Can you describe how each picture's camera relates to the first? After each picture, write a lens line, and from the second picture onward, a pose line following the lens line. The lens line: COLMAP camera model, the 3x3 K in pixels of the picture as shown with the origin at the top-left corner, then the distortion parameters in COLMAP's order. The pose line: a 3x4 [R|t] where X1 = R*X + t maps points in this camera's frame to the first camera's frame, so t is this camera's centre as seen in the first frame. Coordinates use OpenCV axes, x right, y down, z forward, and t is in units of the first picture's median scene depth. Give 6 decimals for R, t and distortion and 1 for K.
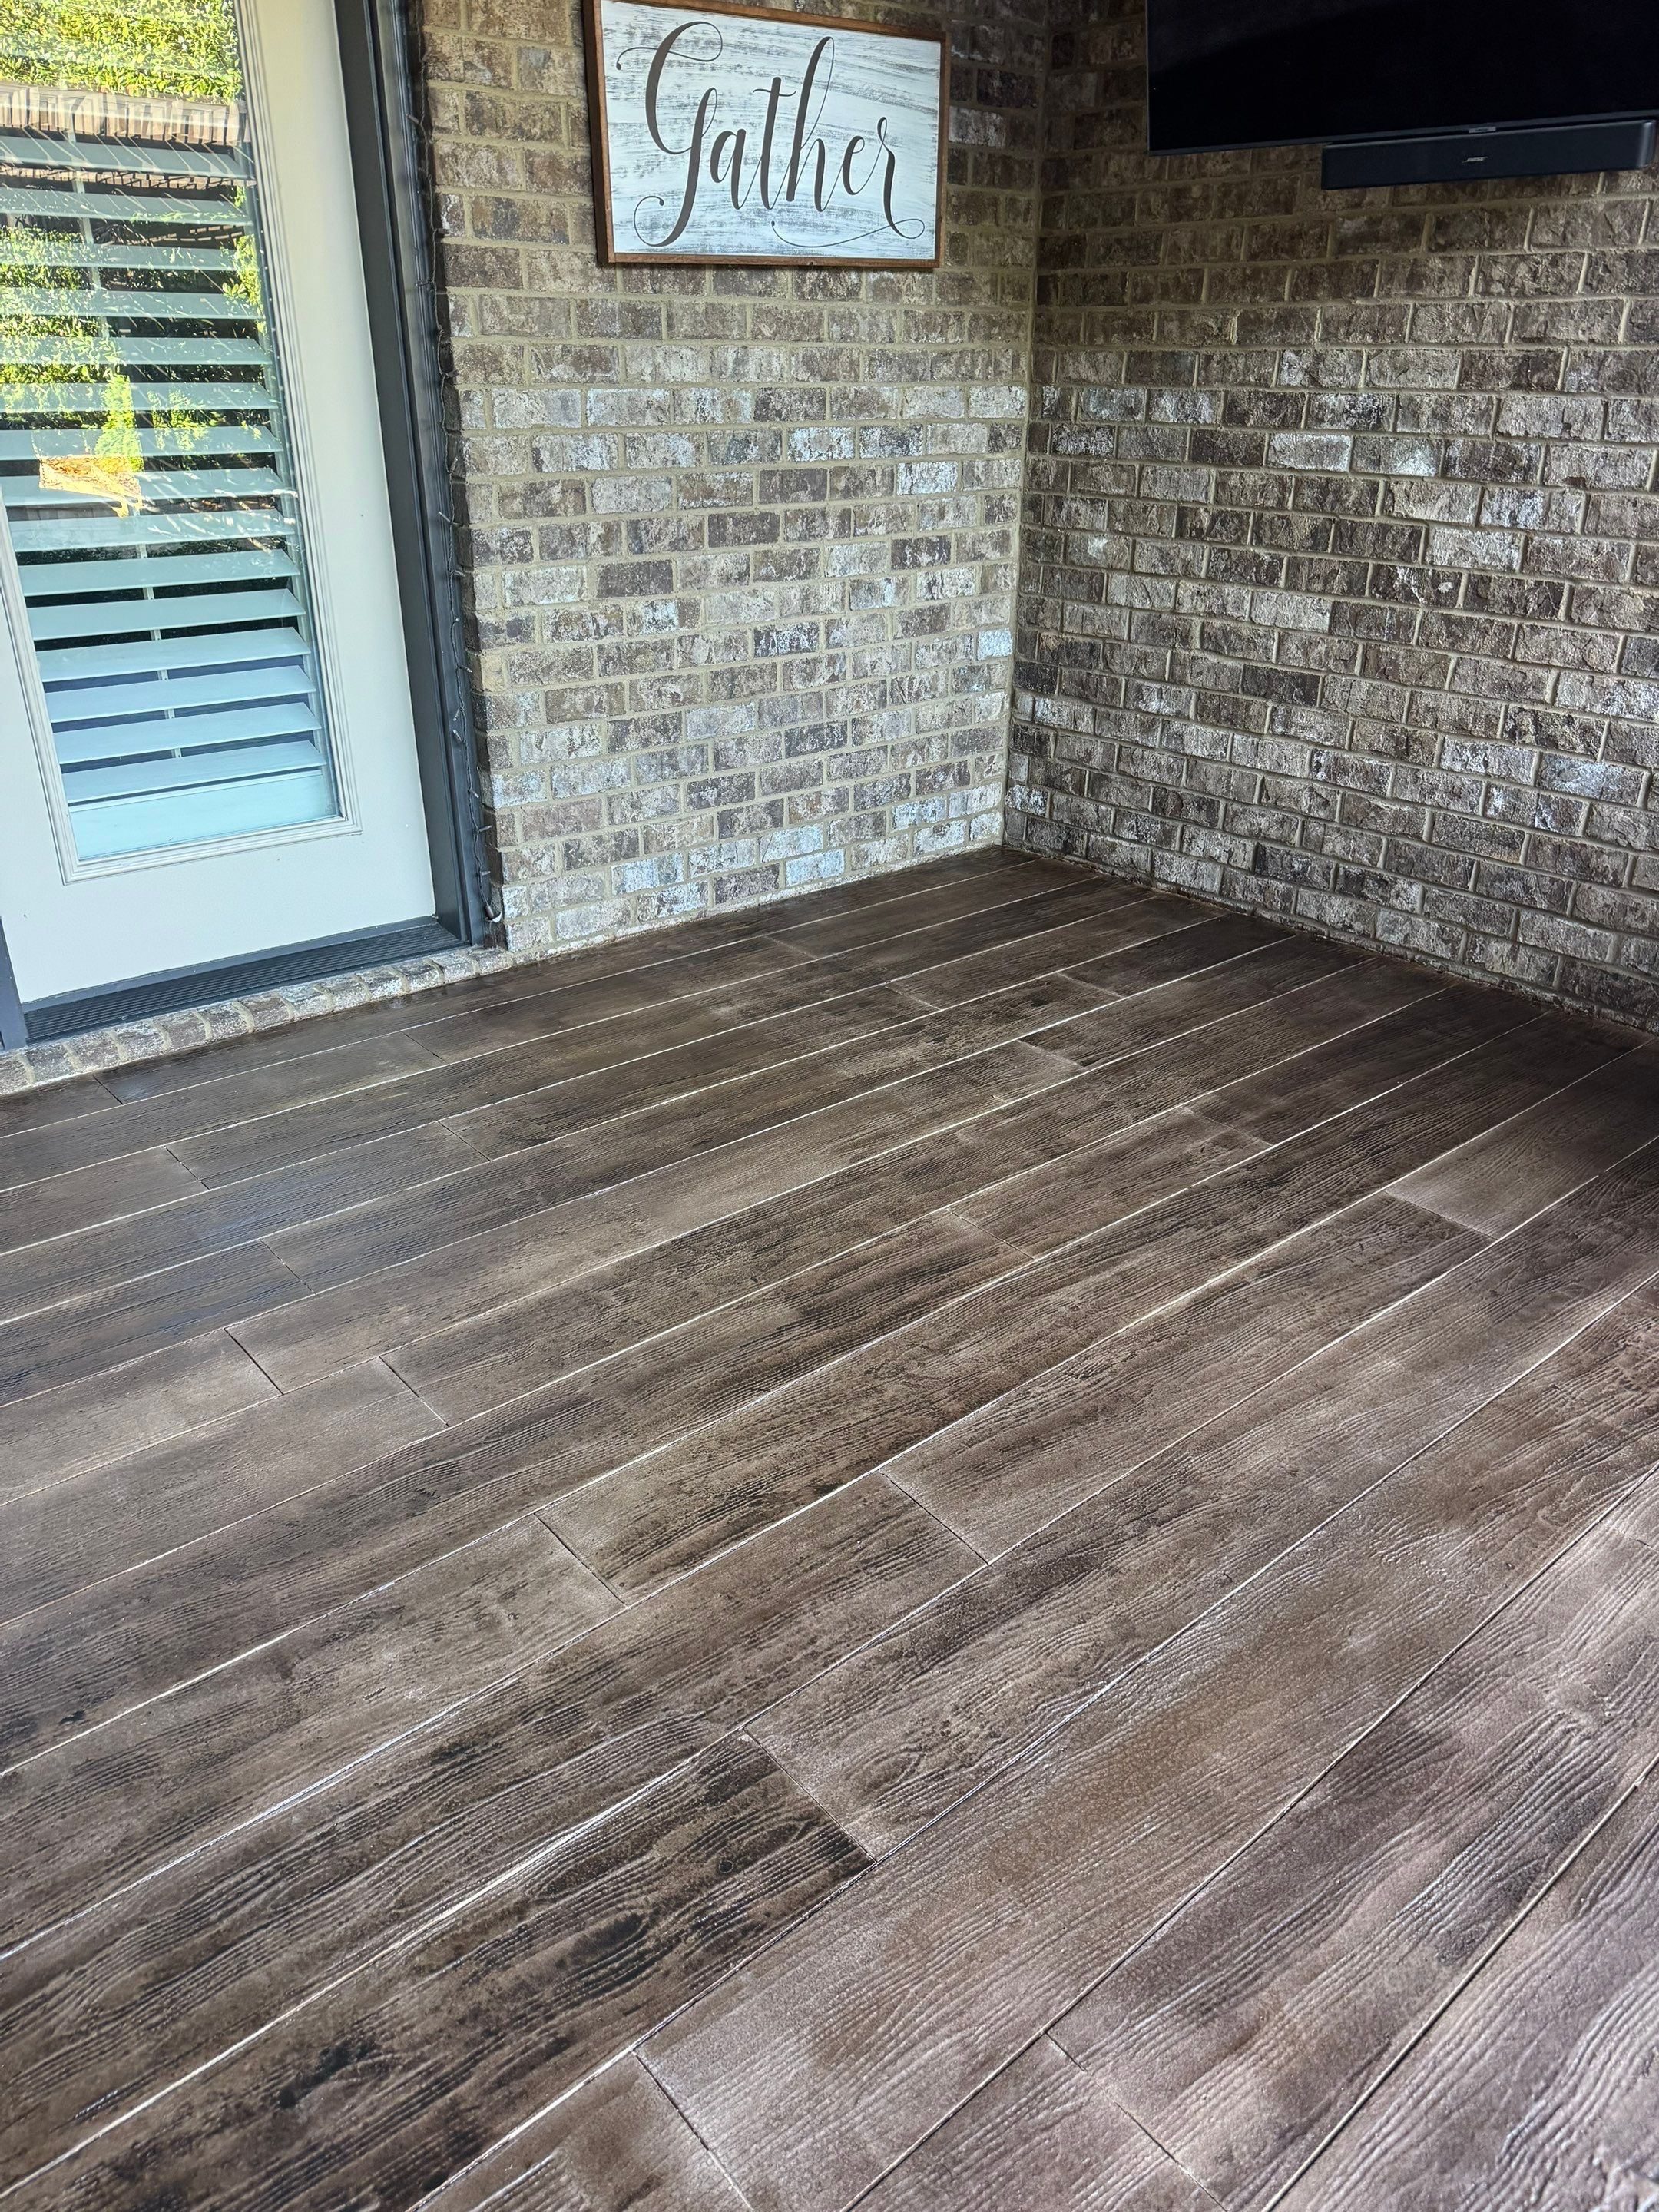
lens RADIAL K [[1573.1, 0, 832.0], [0, 1573.1, 1117.2], [0, 0, 1]] dist [0.042760, -0.061115]
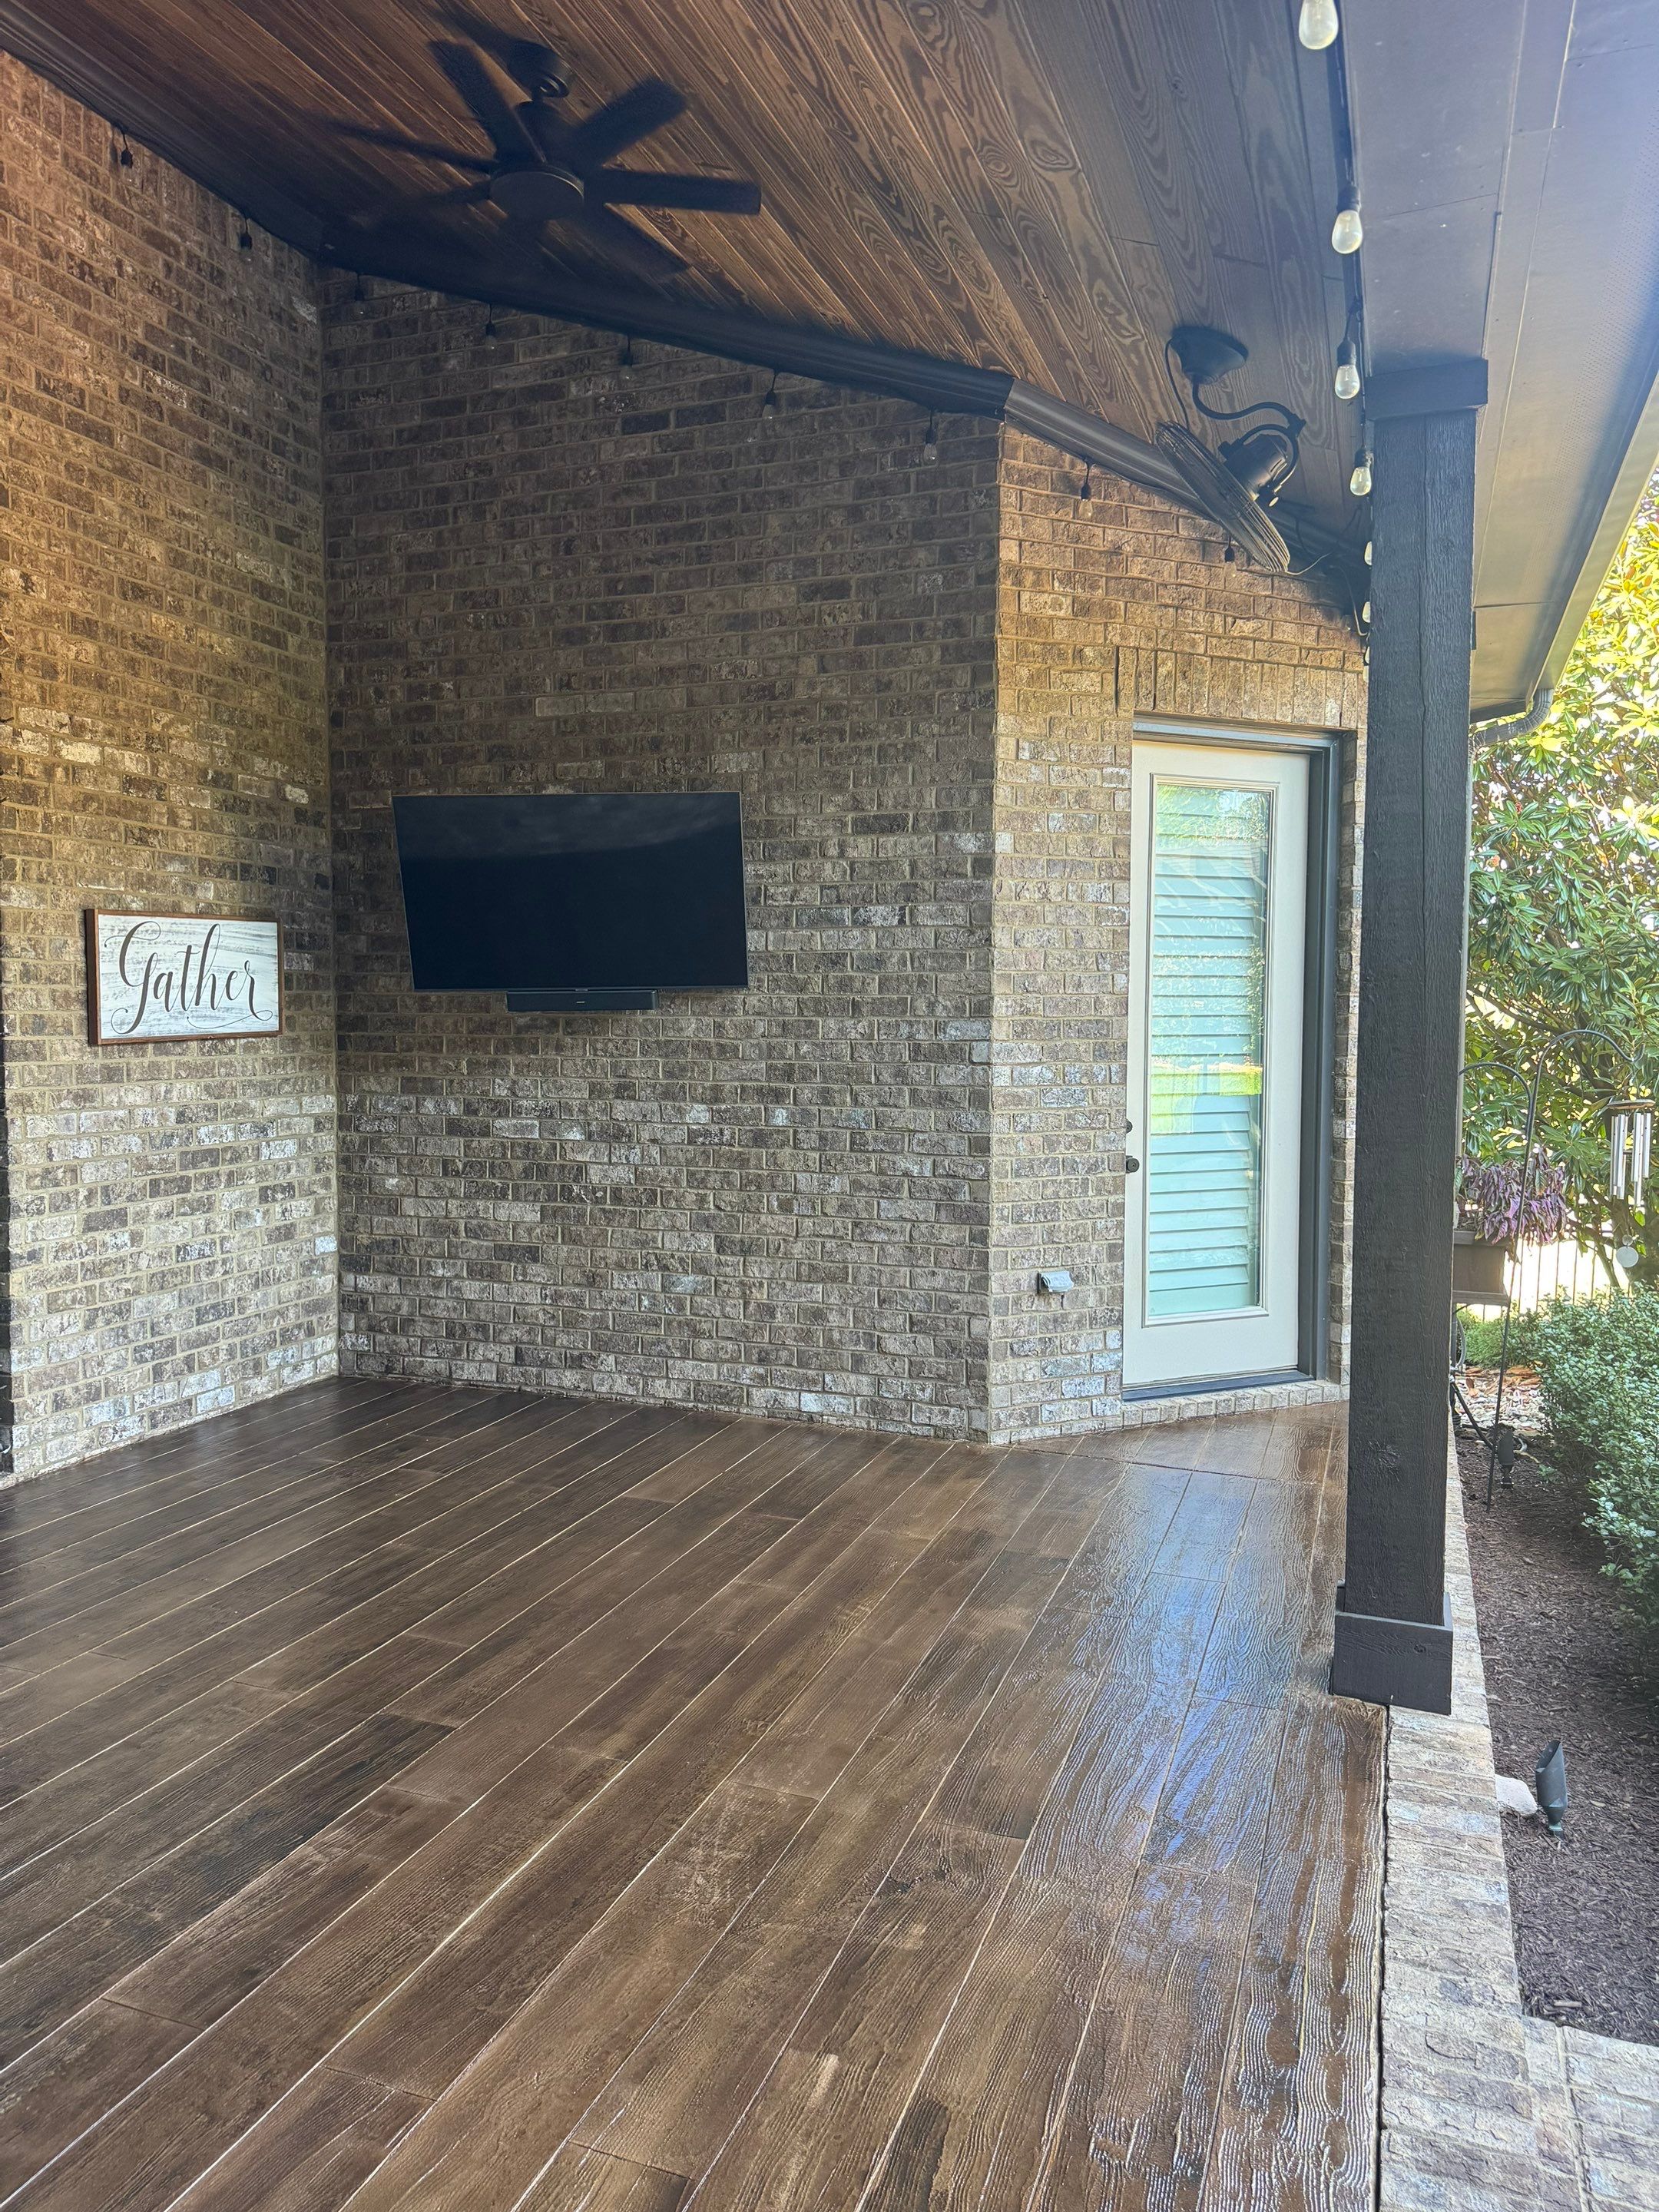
lens RADIAL K [[1533.1, 0, 833.1], [0, 1533.1, 1108.0], [0, 0, 1]] dist [0.162179, -0.322774]
pose [[0.871866, -0.031772, 0.488714, -0.251549], [0.211952, 0.924079, -0.318048, 0.203162], [-0.441505, 0.380879, 0.812407, -0.622897]]
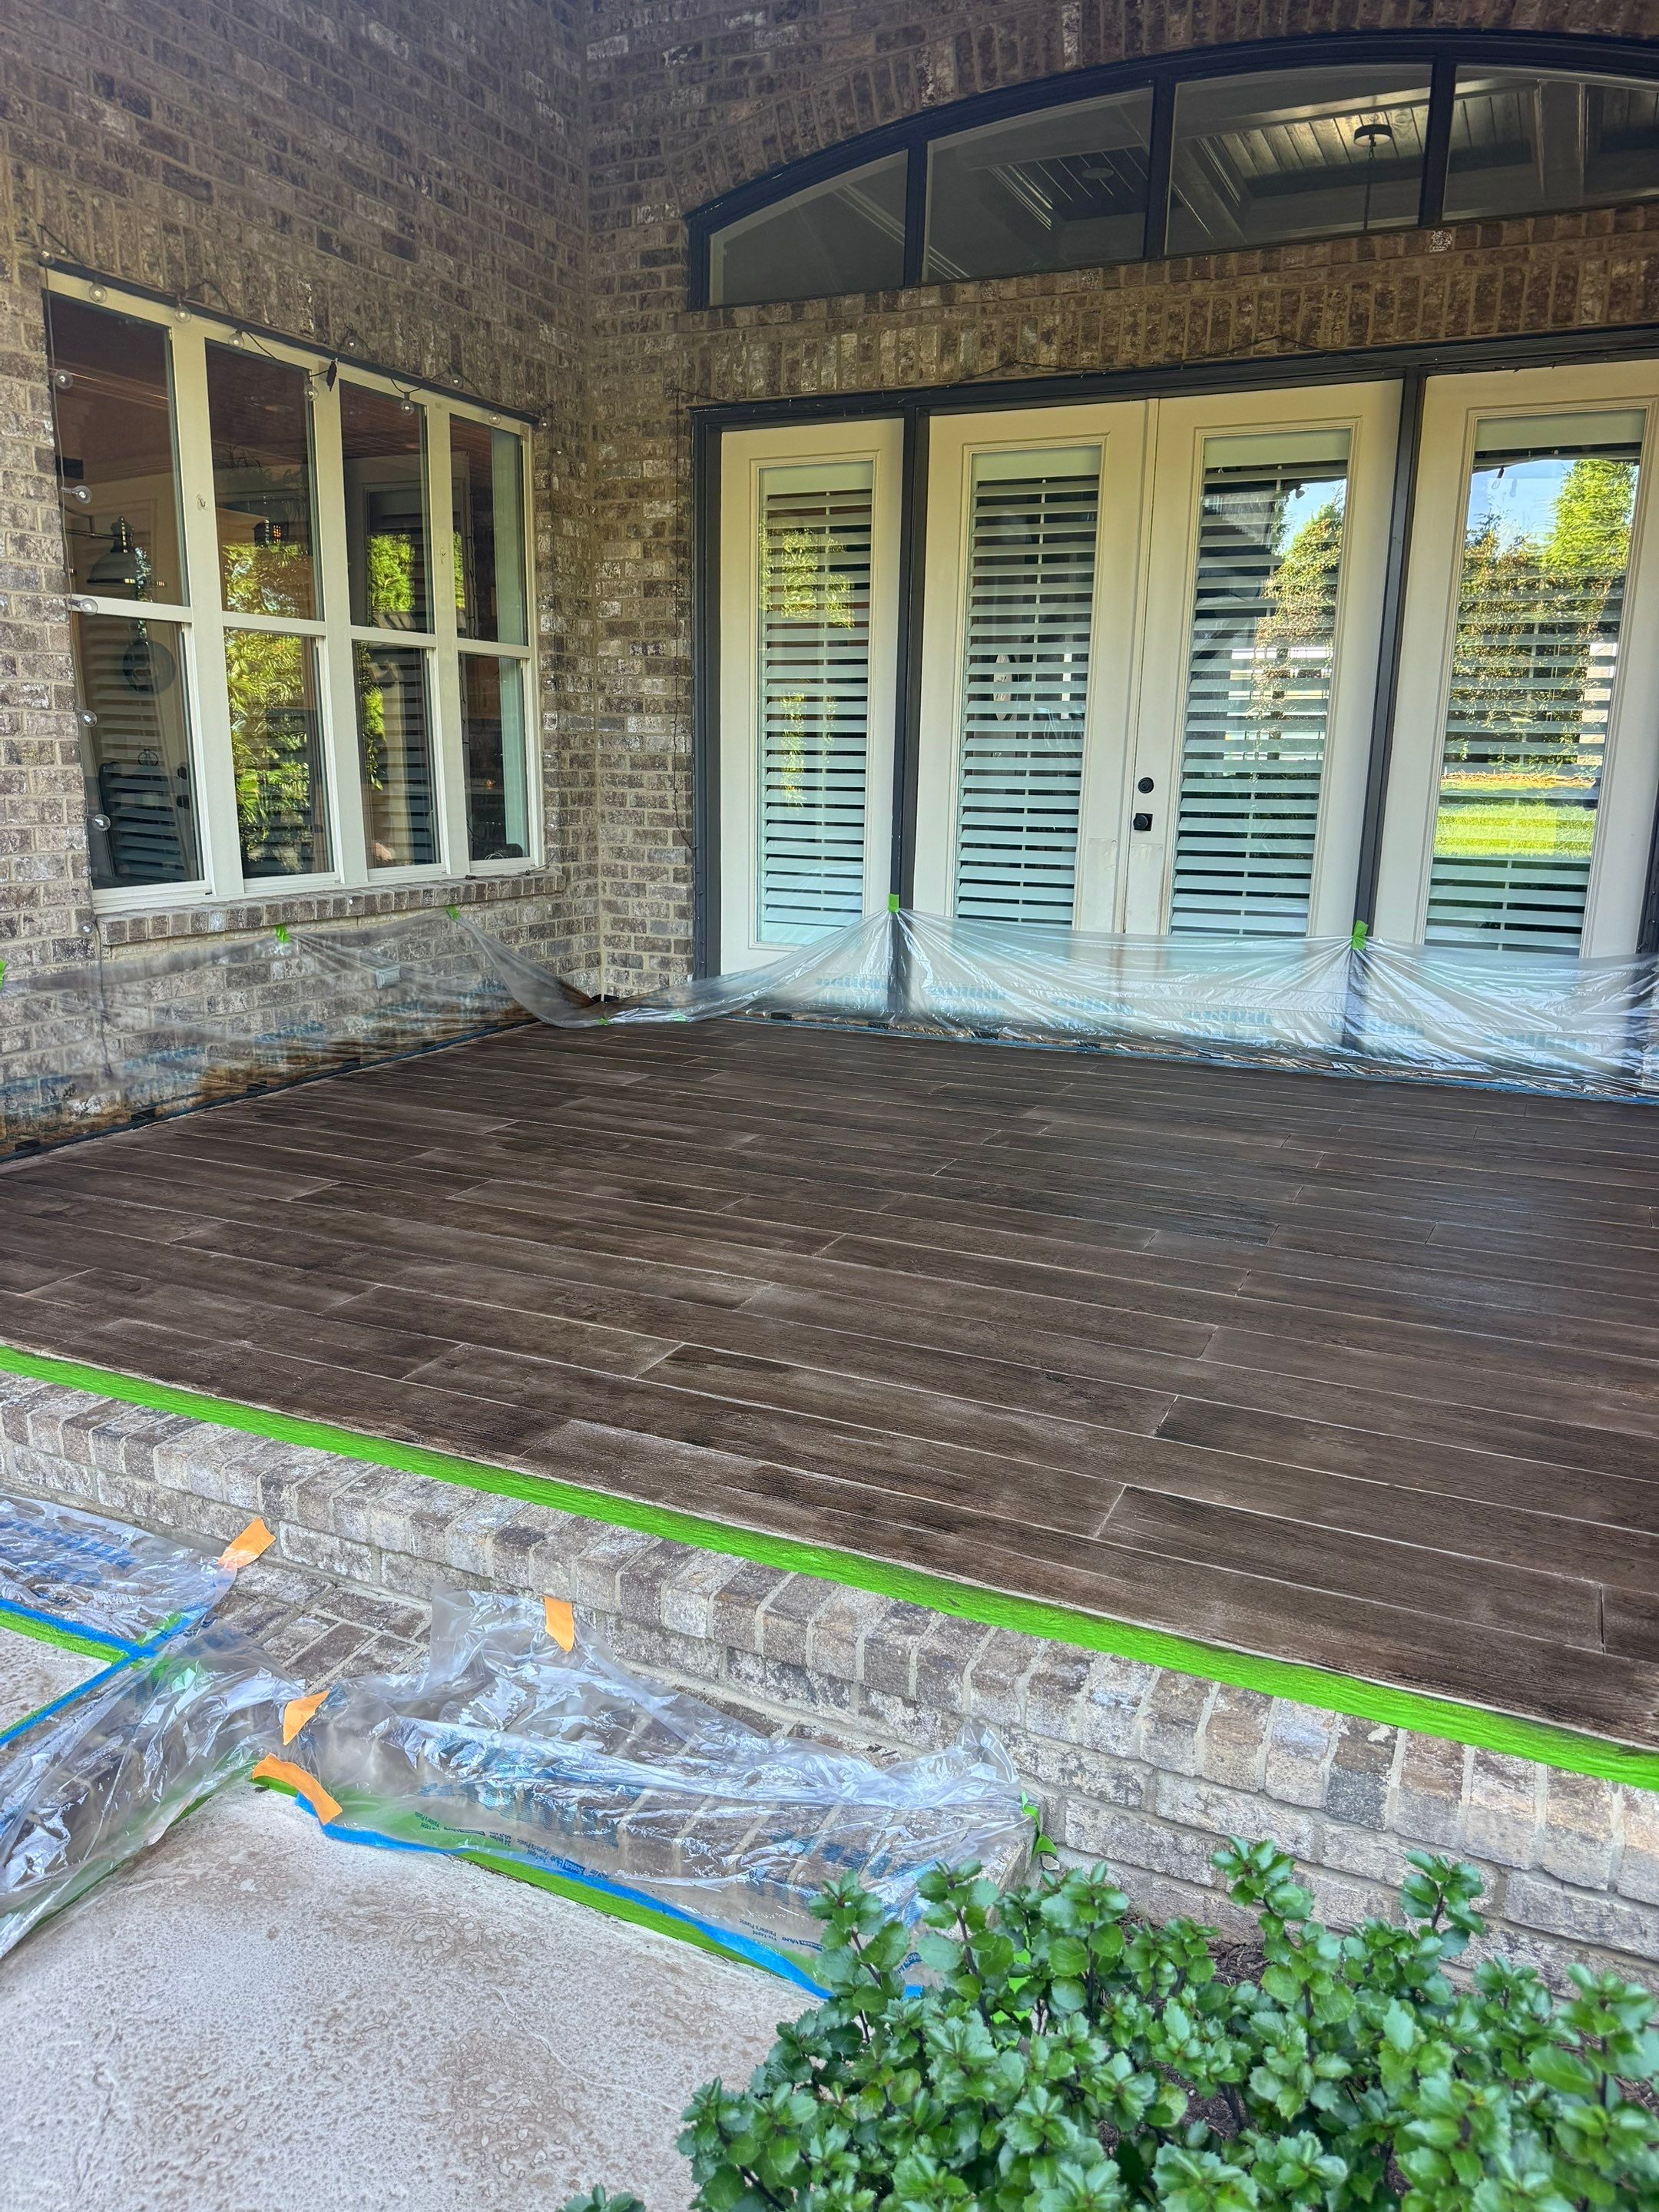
lens RADIAL K [[1573.1, 0, 832.0], [0, 1573.1, 1117.2], [0, 0, 1]] dist [0.042760, -0.061115]
pose [[0.415007, 0.207517, -0.885836, 0.917565], [-0.403629, 0.914577, 0.025153, 0.213876], [0.815385, 0.347111, 0.463316, -0.422097]]
